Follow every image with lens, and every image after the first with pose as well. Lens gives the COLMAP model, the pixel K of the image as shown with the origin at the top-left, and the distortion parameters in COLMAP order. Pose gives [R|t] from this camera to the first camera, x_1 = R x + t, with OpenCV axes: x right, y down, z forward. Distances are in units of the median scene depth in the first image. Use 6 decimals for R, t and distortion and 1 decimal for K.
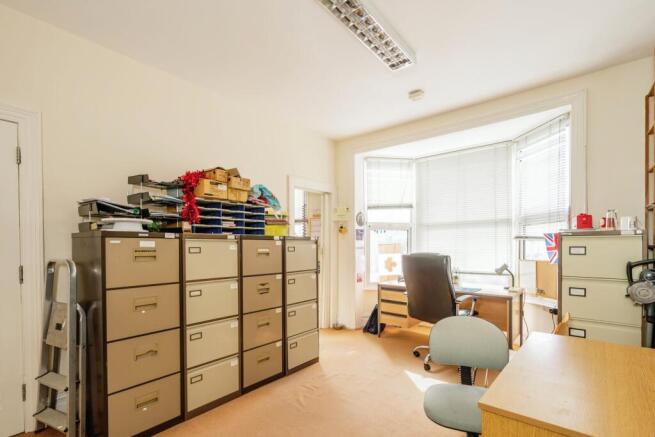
lens RADIAL K [[299.1, 0, 321.2], [0, 299.1, 247.6], [0, 0, 1]] dist [-0.000716, -0.000005]
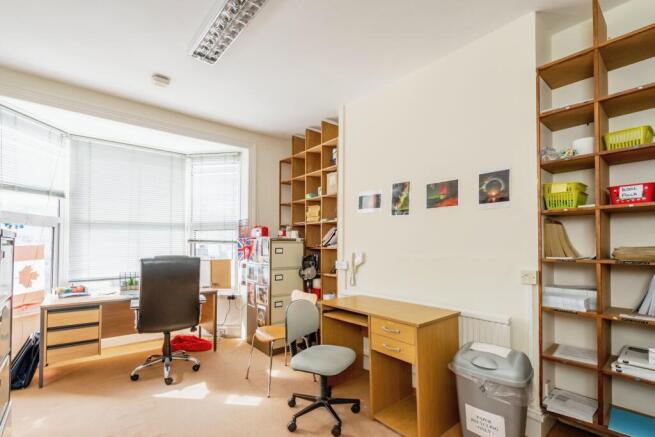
lens RADIAL K [[299.1, 0, 321.1], [0, 299.1, 238.9], [0, 0, 1]] dist [-0.000716, -0.000005]
pose [[0.201902, 0.030122, 0.978942, -0.339317], [0.010266, 0.999407, -0.032869, 0.001589], [-0.979352, 0.016686, 0.201473, 0.264030]]
